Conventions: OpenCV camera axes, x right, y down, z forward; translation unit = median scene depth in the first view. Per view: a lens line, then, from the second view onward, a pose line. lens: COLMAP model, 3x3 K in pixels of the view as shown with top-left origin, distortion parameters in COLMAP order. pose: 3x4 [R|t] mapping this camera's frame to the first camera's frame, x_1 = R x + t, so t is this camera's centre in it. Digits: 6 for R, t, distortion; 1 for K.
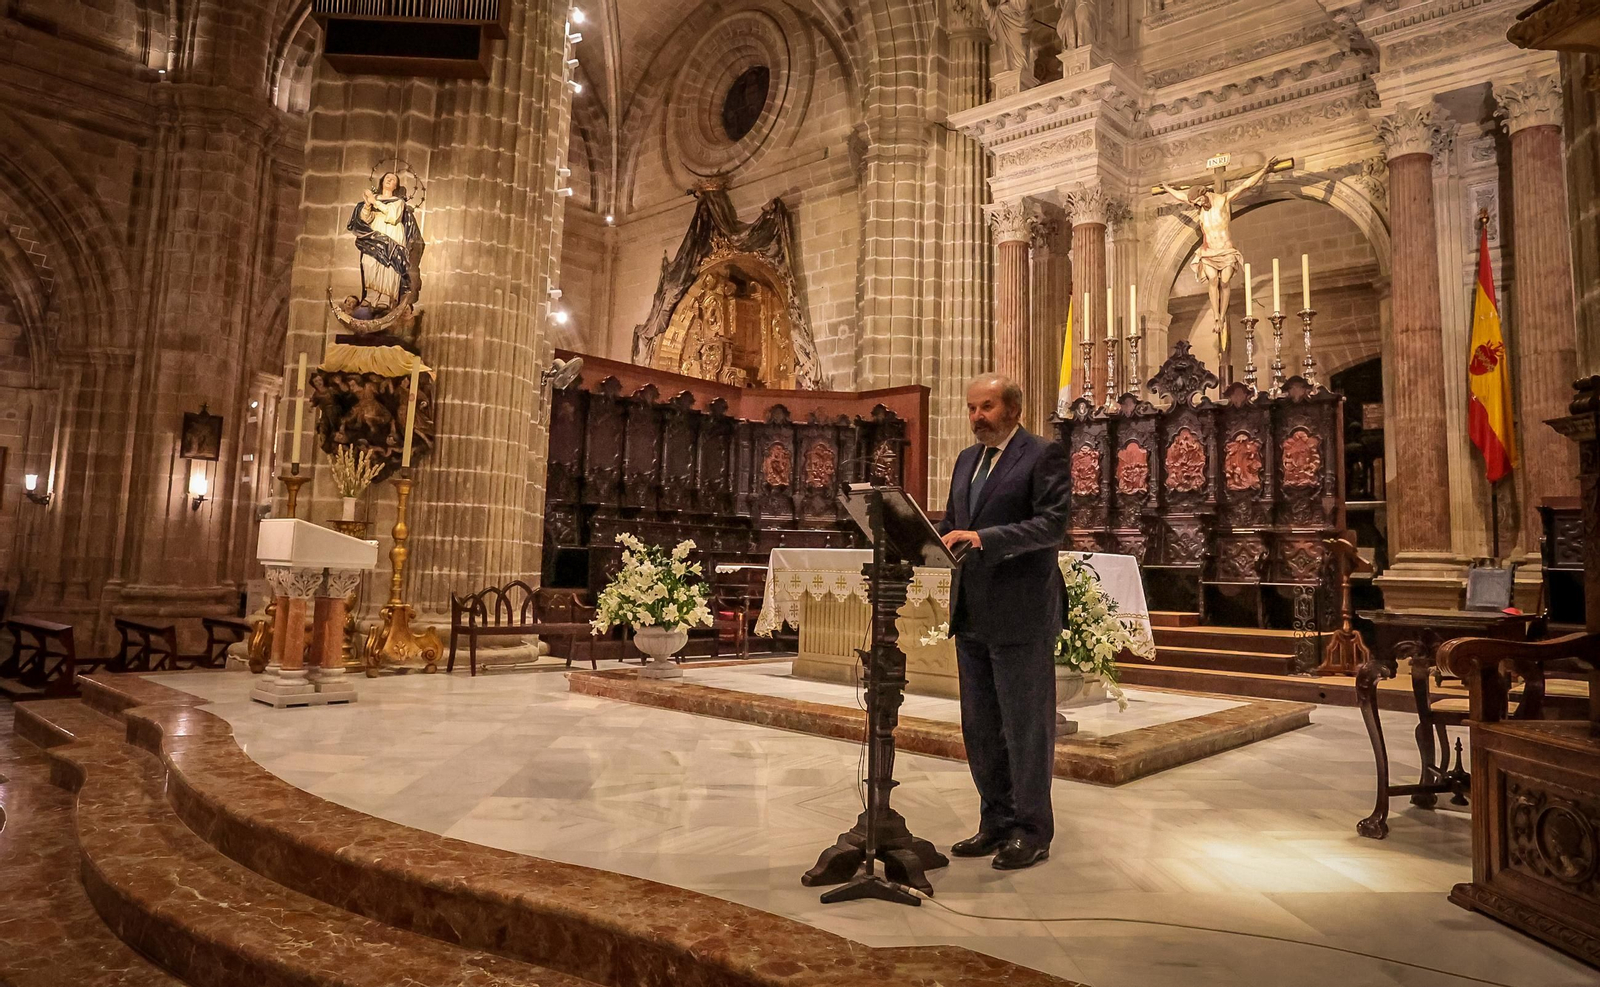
lens RADIAL K [[1022.8, 0, 824.5], [0, 1022.8, 451.4], [0, 0, 1]] dist [-0.058717, 0.045424]
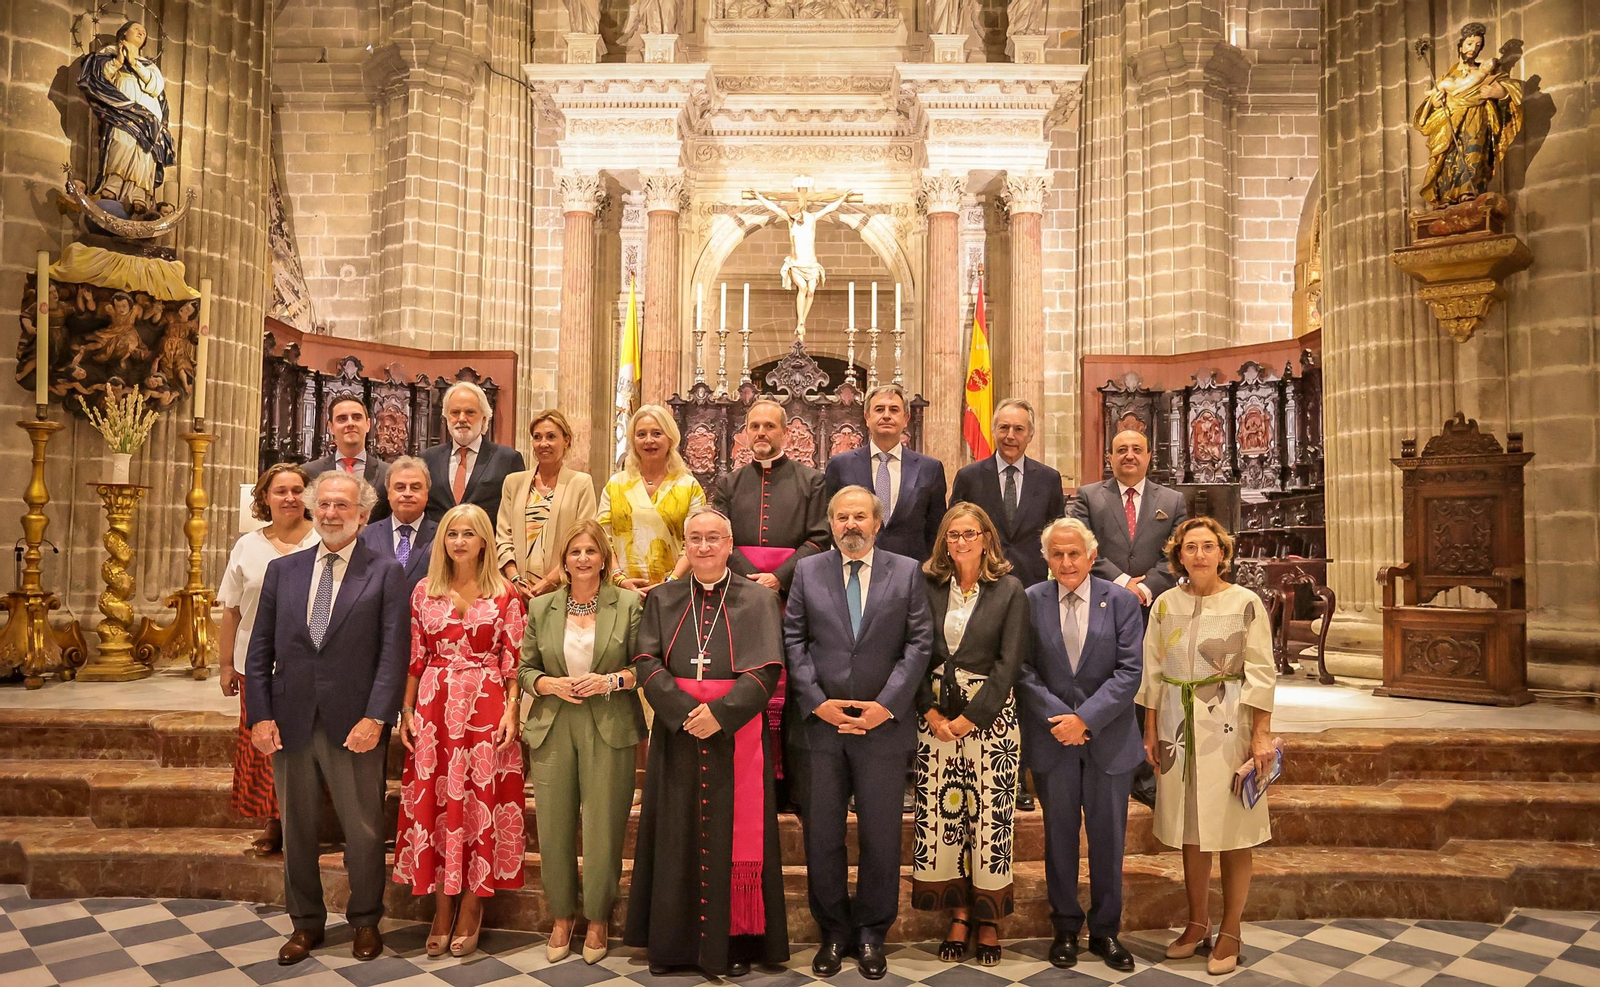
lens RADIAL K [[1134.8, 0, 796.4], [0, 1134.8, 500.1], [0, 0, 1]] dist [-0.052826, 0.062176]
pose [[0.762255, 0.015181, 0.647099, -0.438221], [-0.063399, 0.996669, 0.051299, 0.003293], [-0.644164, -0.080128, 0.760679, 0.015558]]
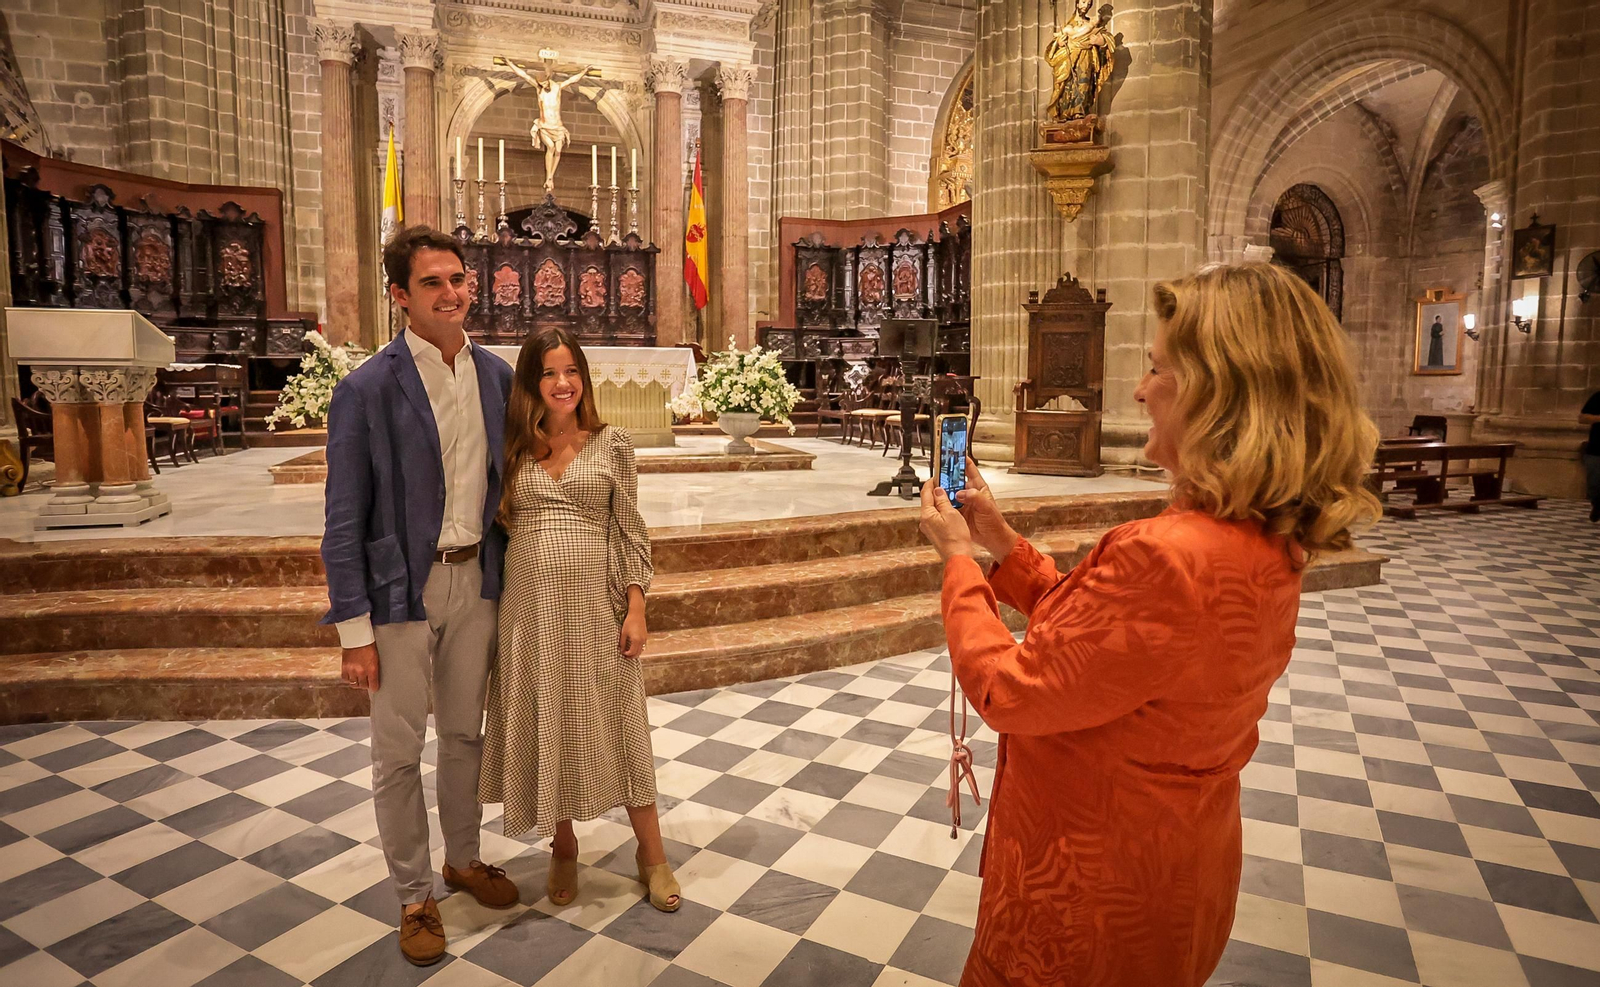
lens RADIAL K [[865.6, 0, 838.0], [0, 865.6, 461.4], [0, 0, 1]] dist [-0.074209, 0.030777]
pose [[0.495971, -0.106272, 0.861812, -0.439639], [-0.091524, 0.980556, 0.173587, 0.007846], [-0.863502, -0.164970, 0.476601, 0.063272]]
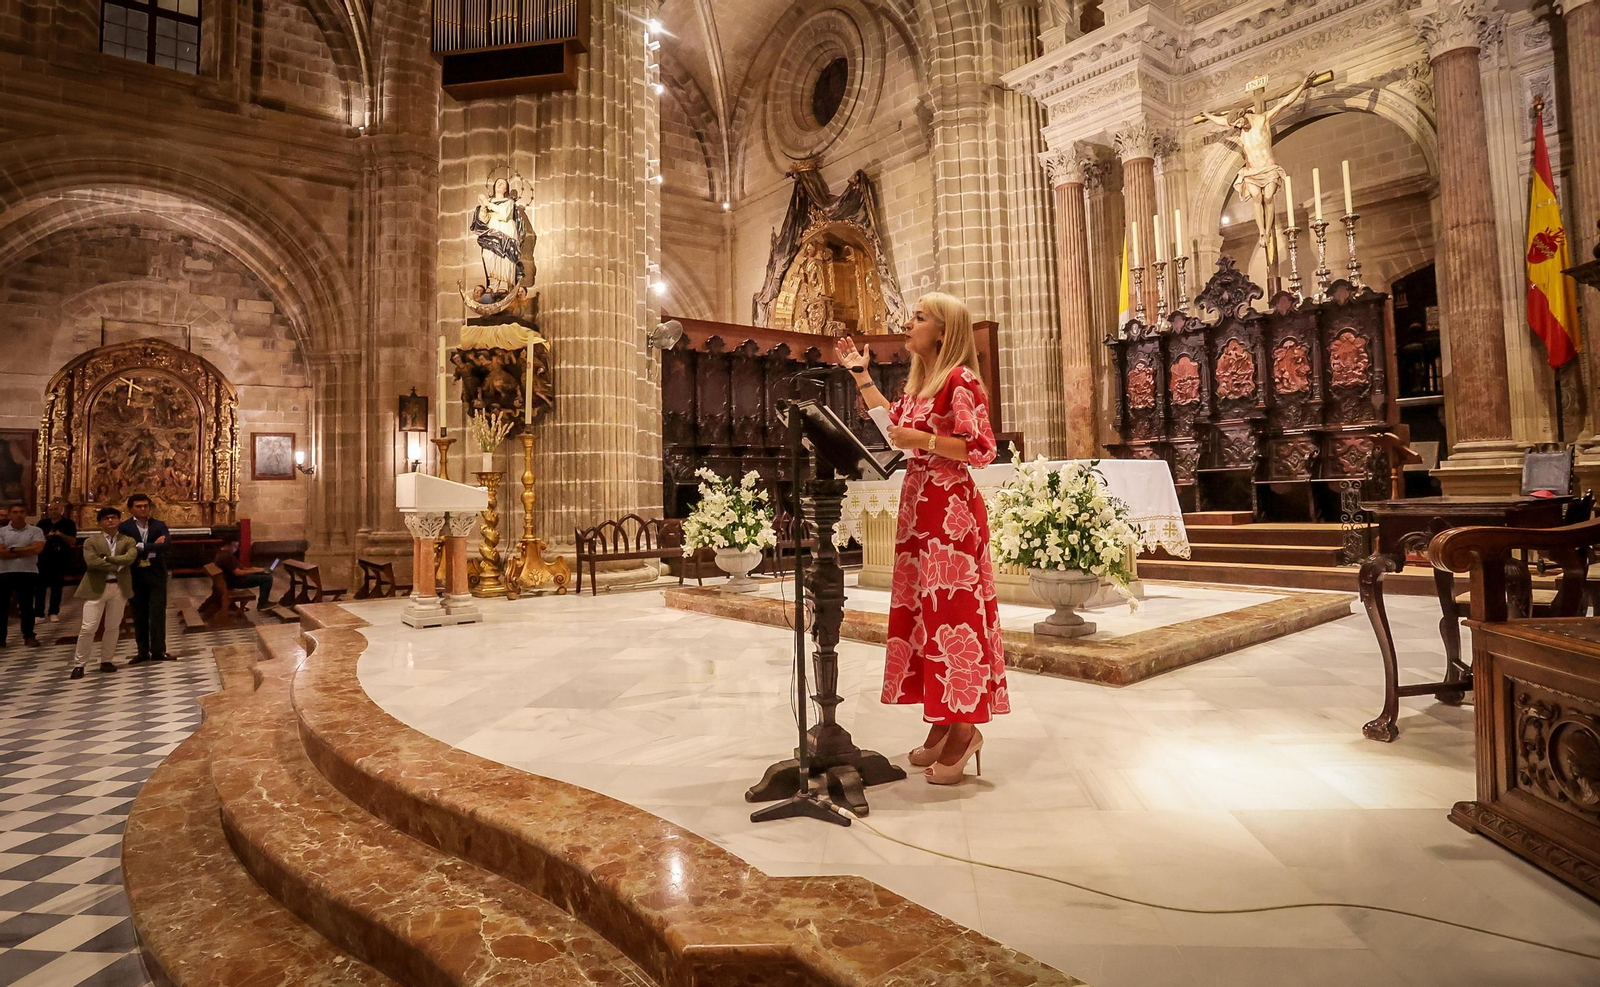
lens RADIAL K [[849.2, 0, 804.1], [0, 849.2, 448.1], [0, 0, 1]] dist [-0.071591, 0.029328]
pose [[0.982918, -0.063248, -0.172834, 0.052650], [0.073617, 0.995810, 0.054248, 0.009450], [0.168679, -0.066044, 0.983456, 0.054281]]
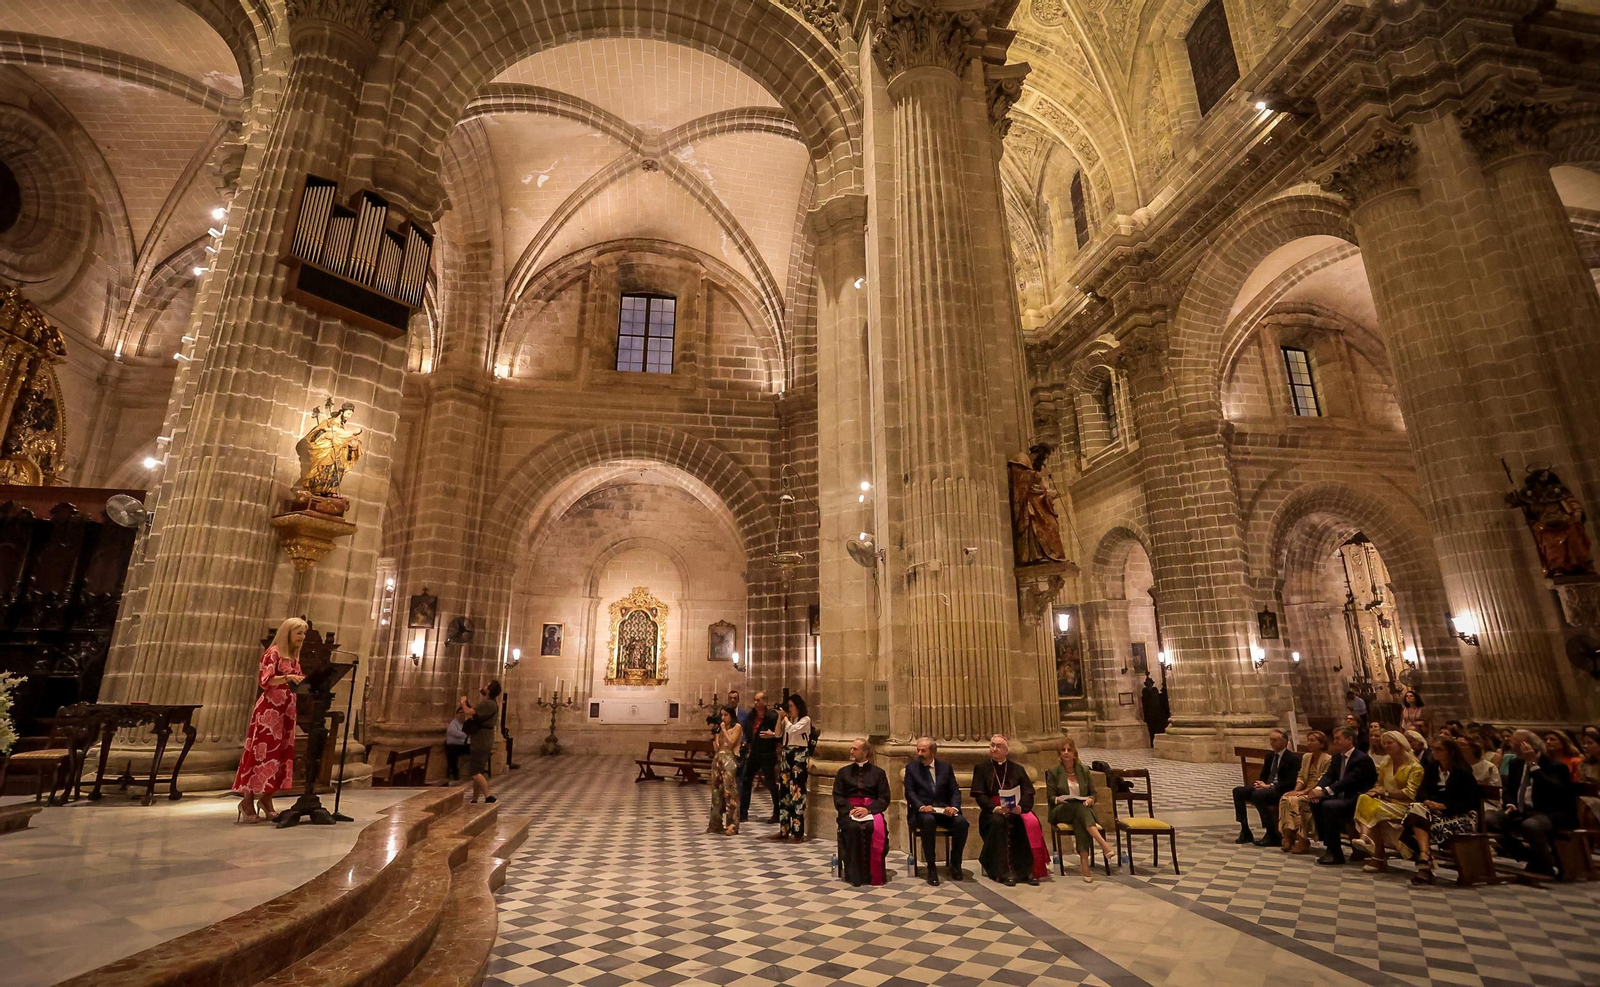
lens RADIAL K [[793.2, 0, 784.0], [0, 793.2, 446.0], [0, 0, 1]] dist [-0.068960, 0.022725]
pose [[-0.767704, 0.167881, 0.618422, -0.576751], [-0.094054, 0.925099, -0.367892, 0.038868], [-0.633864, -0.340598, -0.694413, 0.499137]]
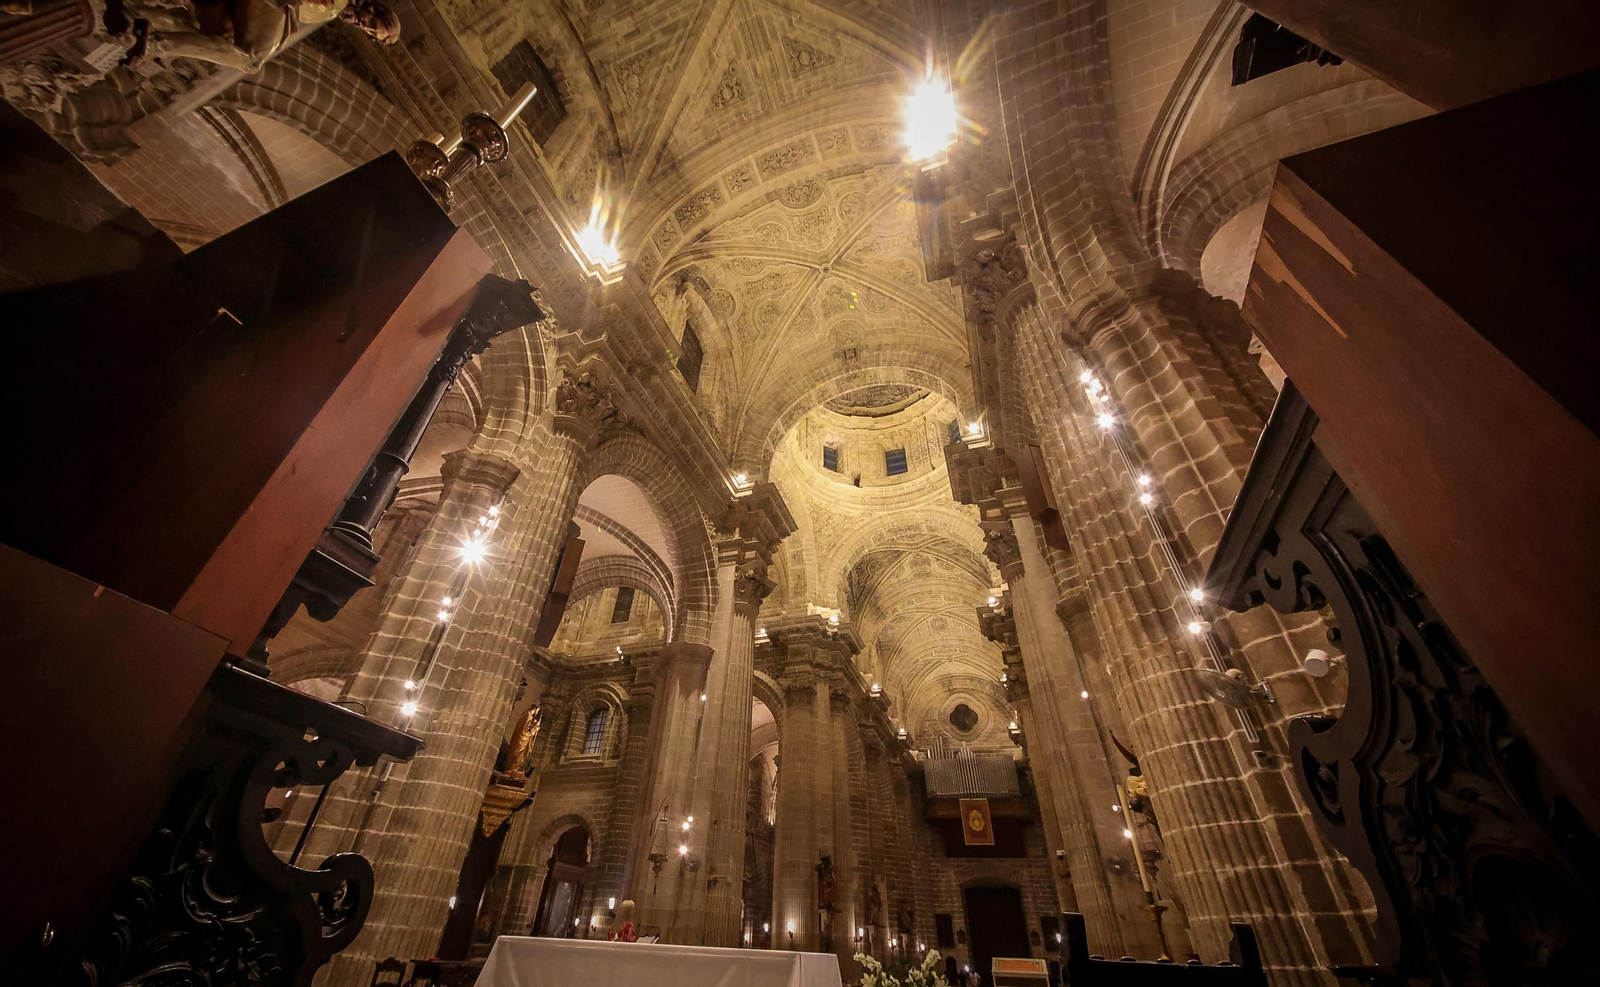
lens RADIAL K [[581.1, 0, 767.4], [0, 581.1, 469.1], [0, 0, 1]] dist [-0.010622, -0.003525]
pose [[-0.932856, -0.281182, -0.225204, 0.212631], [-0.028650, 0.681057, -0.731670, 0.129930], [0.359110, -0.676090, -0.643384, 1.137007]]
